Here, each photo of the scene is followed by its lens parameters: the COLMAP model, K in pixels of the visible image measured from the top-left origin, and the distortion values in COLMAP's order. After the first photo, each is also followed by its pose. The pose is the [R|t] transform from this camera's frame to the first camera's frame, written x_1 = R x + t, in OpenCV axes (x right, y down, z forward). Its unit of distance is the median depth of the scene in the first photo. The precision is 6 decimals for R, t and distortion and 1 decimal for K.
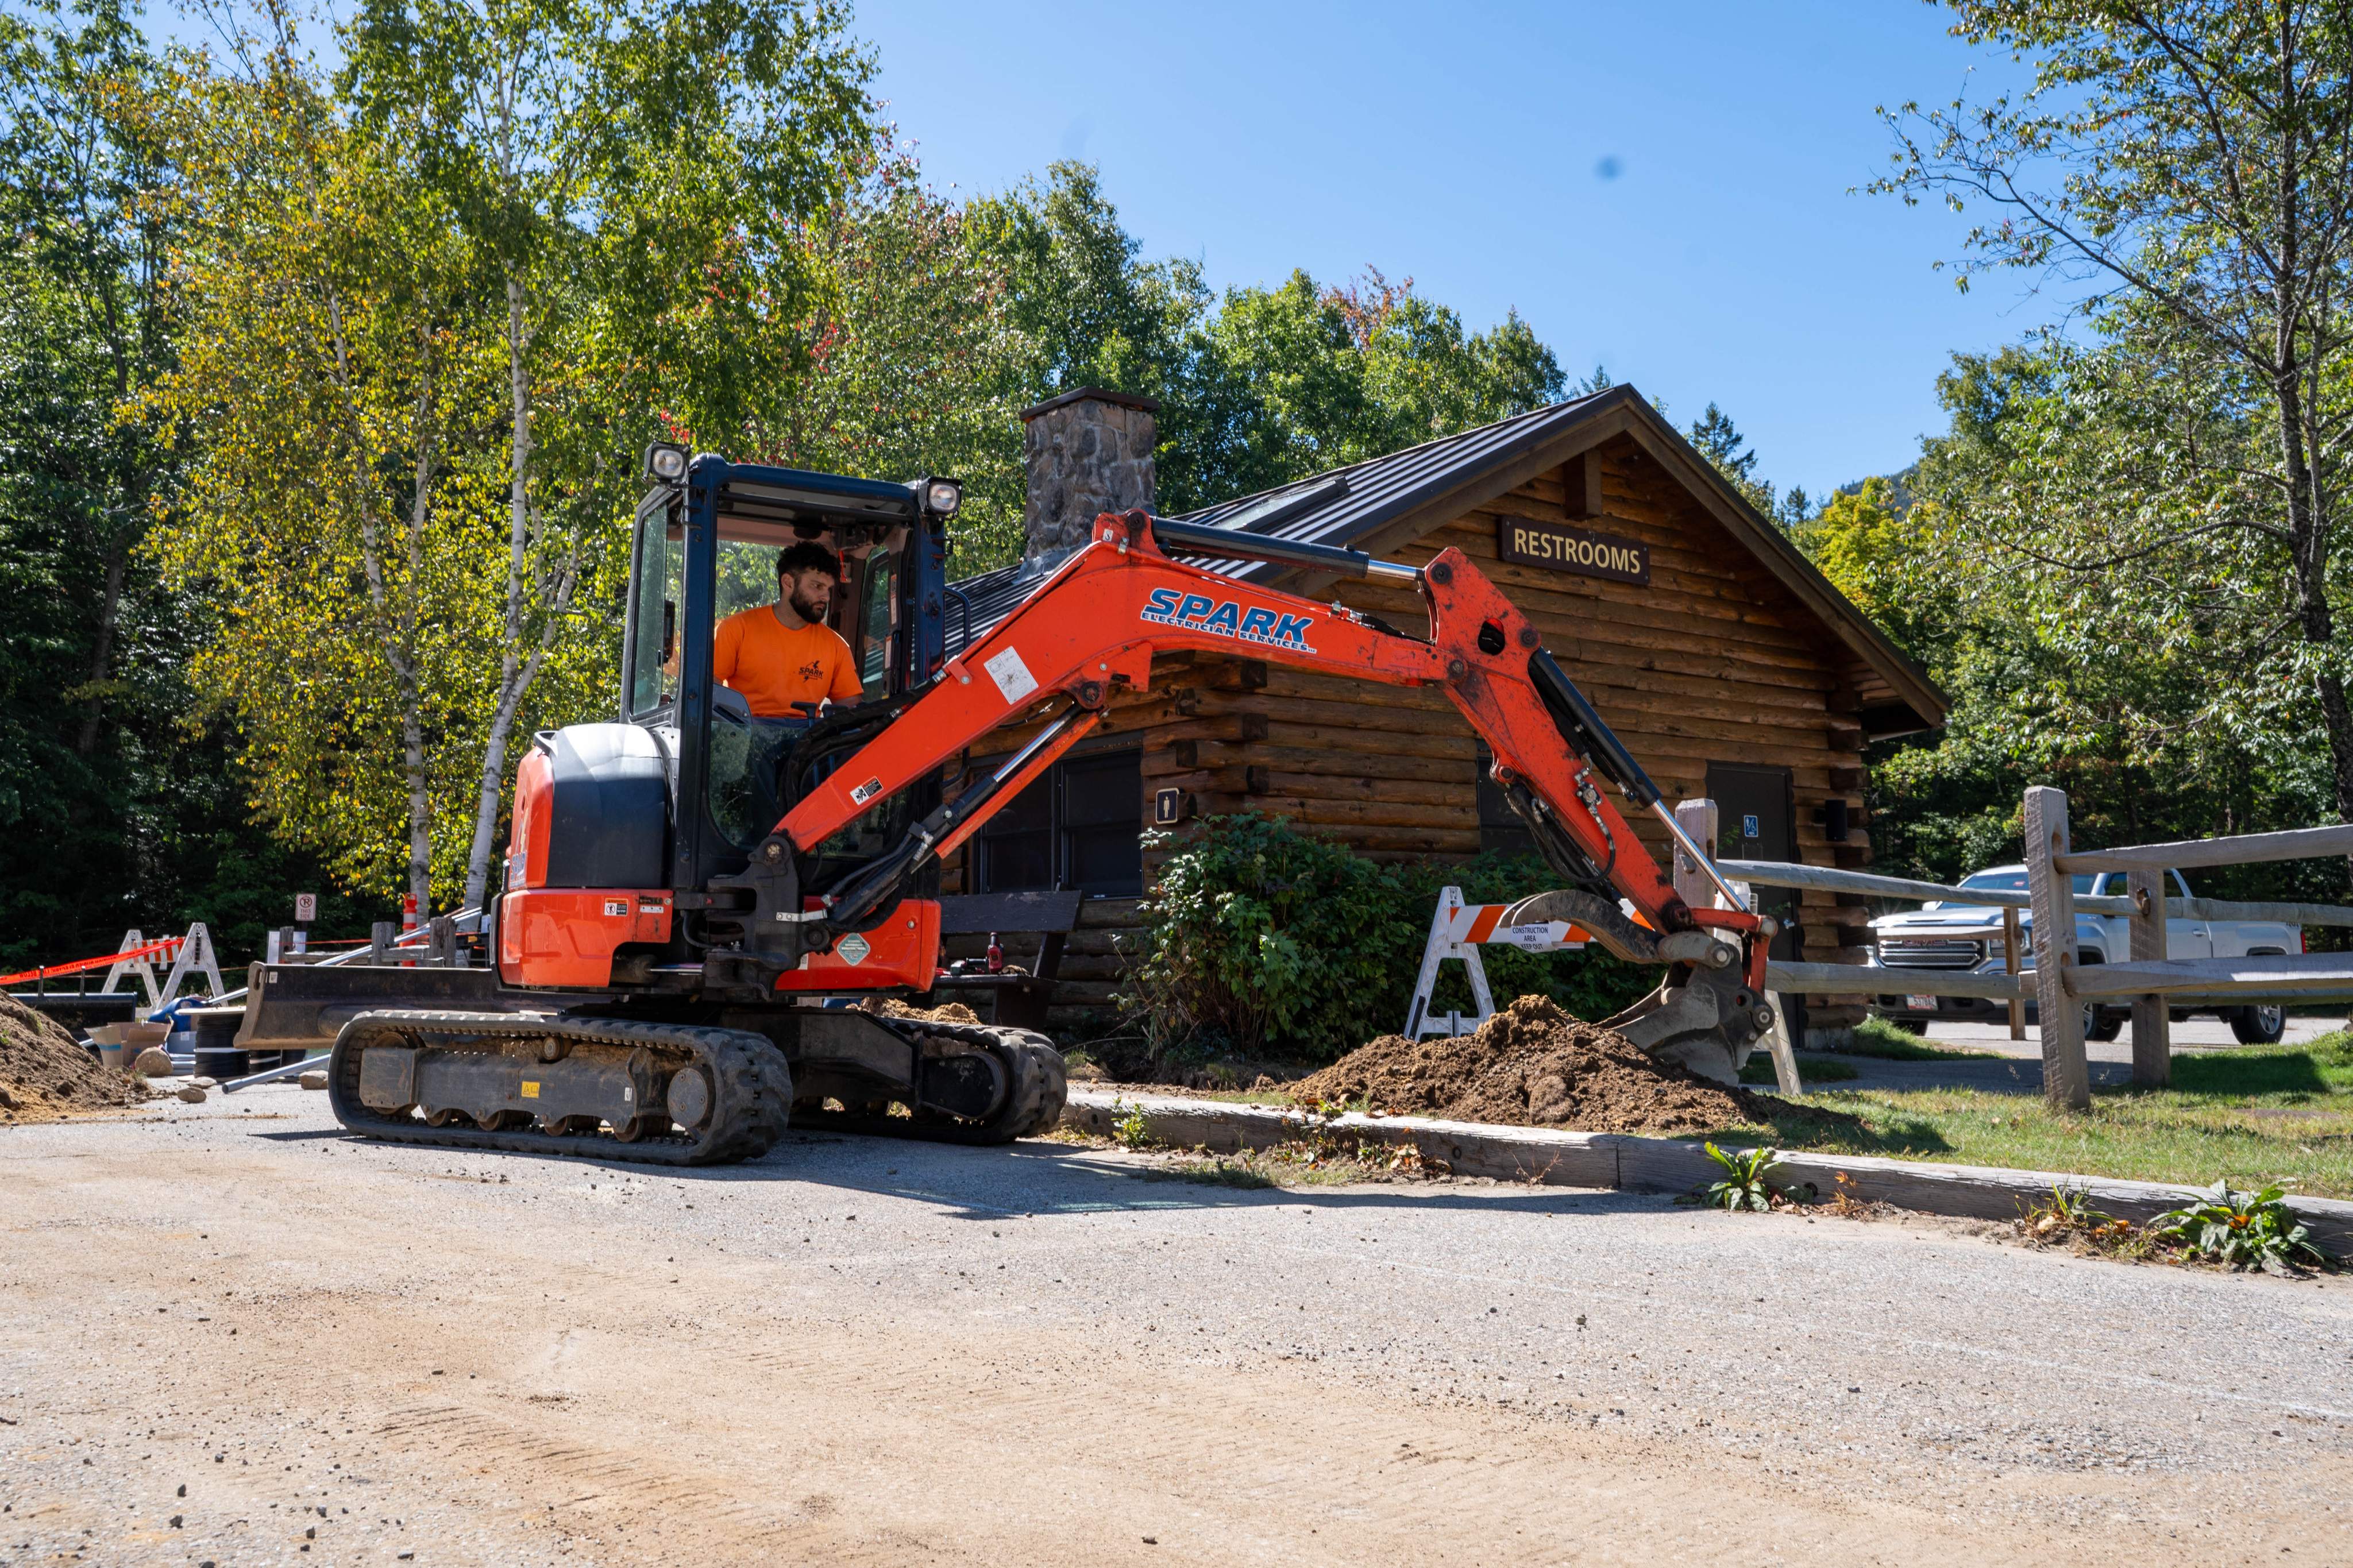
lens RADIAL K [[1648.9, 0, 1170.2], [0, 1648.9, 781.4], [0, 0, 1]] dist [-0.015608, 0.064263]
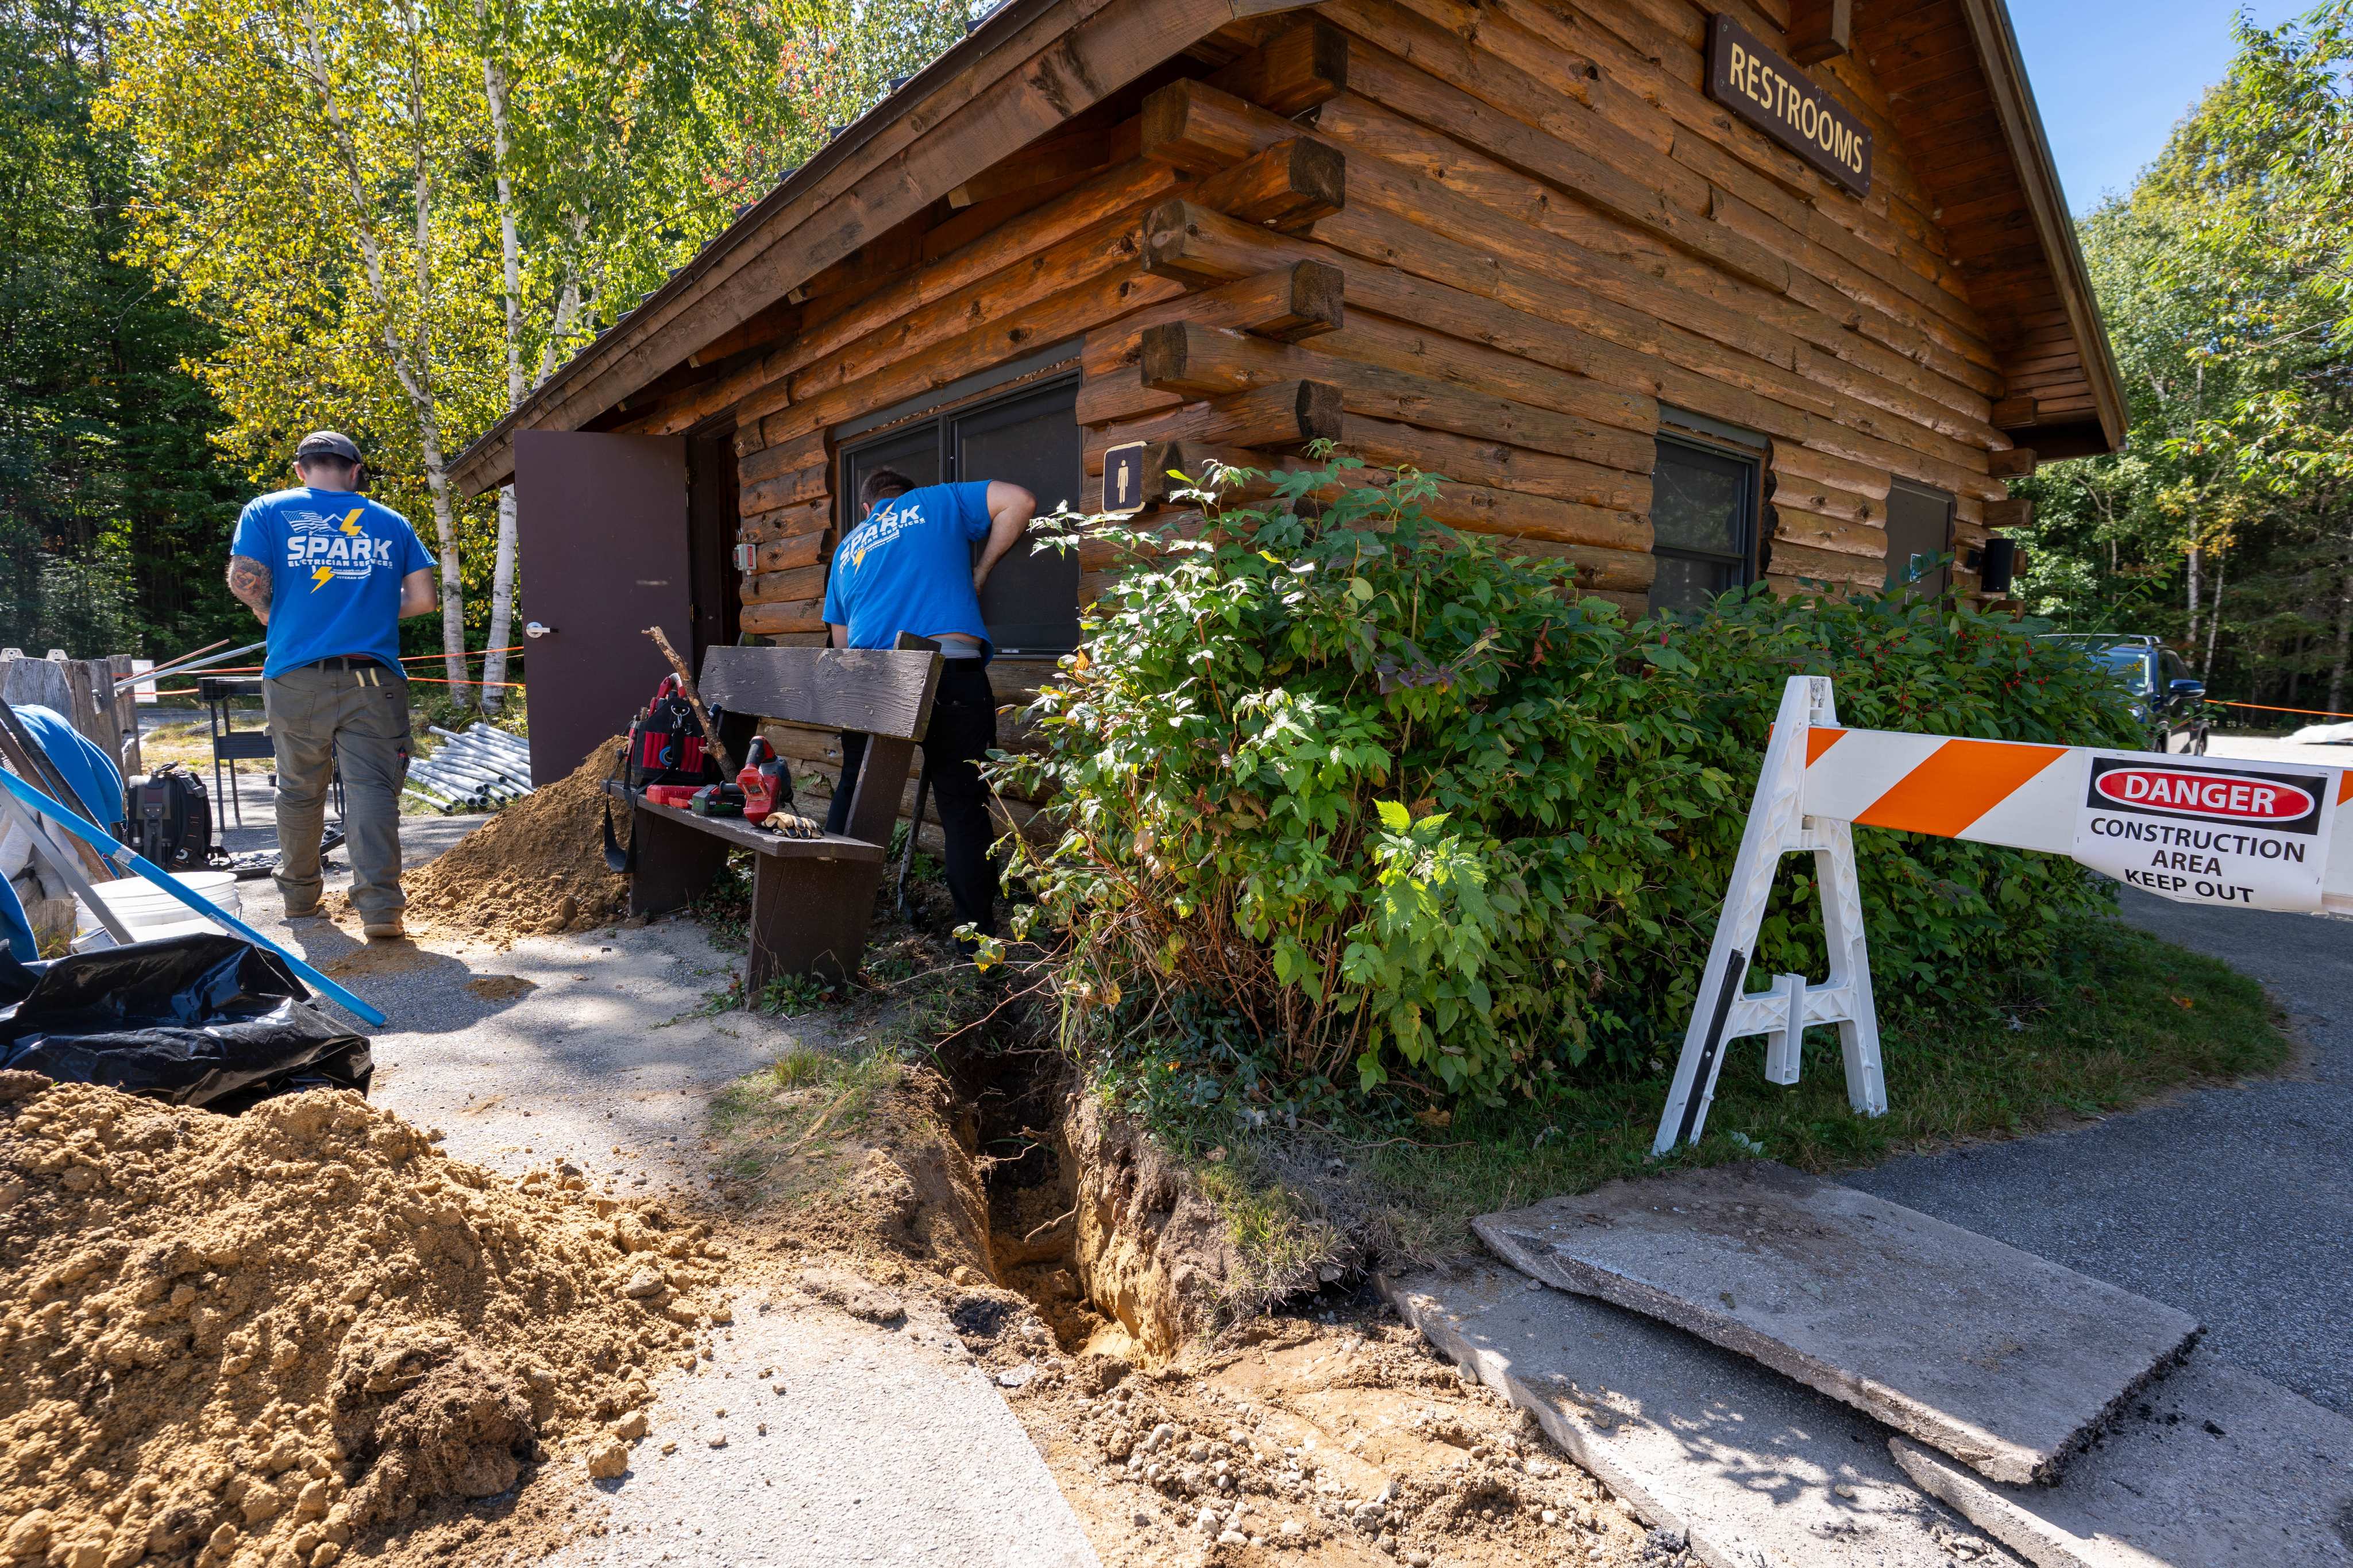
lens RADIAL K [[1349.2, 0, 1181.5], [0, 1349.2, 801.7], [0, 0, 1]] dist [-0.146018, 0.126620]
pose [[0.999623, 0.018854, 0.019961, 0.010871], [-0.022499, 0.979153, 0.201872, 0.032988], [-0.015739, -0.202245, 0.979208, 0.684654]]
